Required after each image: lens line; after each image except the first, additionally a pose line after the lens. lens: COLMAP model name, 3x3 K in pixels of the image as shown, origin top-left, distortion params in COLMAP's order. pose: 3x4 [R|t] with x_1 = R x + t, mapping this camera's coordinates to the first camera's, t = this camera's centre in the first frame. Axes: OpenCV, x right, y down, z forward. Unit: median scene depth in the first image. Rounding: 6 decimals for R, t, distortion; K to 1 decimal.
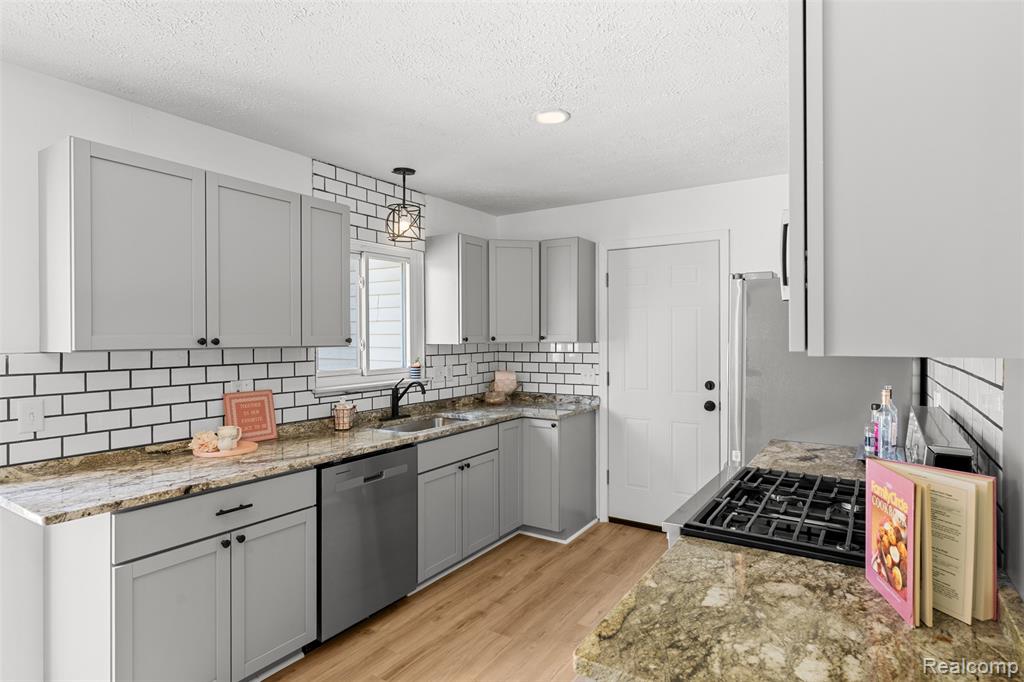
lens RADIAL K [[549.8, 0, 515.6], [0, 549.8, 338.2], [0, 0, 1]] dist [-0.002021, 0.001855]
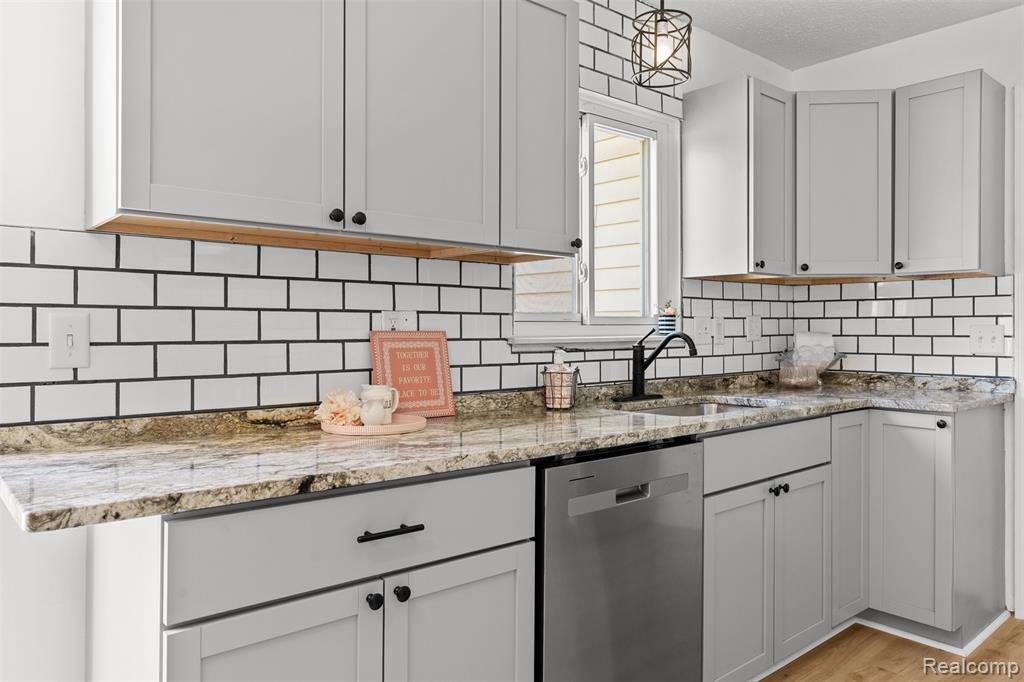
lens RADIAL K [[721.3, 0, 516.7], [0, 721.3, 324.4], [0, 0, 1]] dist [0.002372, 0.004943]
pose [[0.960463, 0.003000, -0.278392, -0.149526], [-0.006369, 0.999917, -0.011198, 0.087694], [0.278335, 0.012528, 0.960402, 0.271924]]
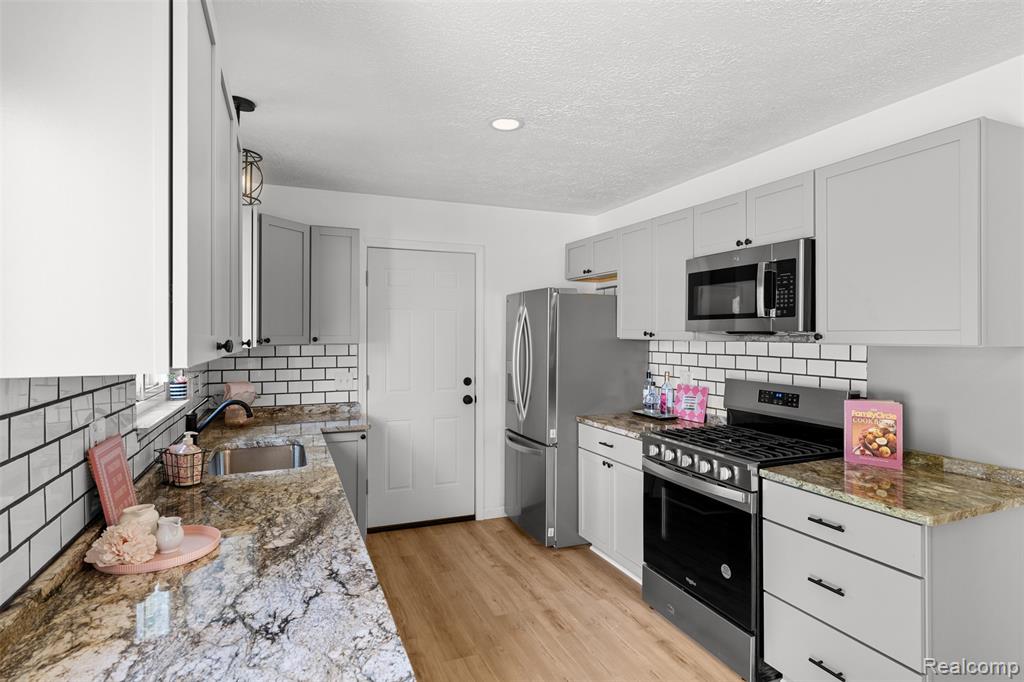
lens RADIAL K [[549.8, 0, 515.6], [0, 549.8, 338.2], [0, 0, 1]] dist [-0.002021, 0.001855]
pose [[0.562463, 0.001717, 0.826821, -0.625342], [0.003566, 0.999984, -0.004503, 0.003379], [-0.826815, 0.005482, 0.562448, 0.339014]]
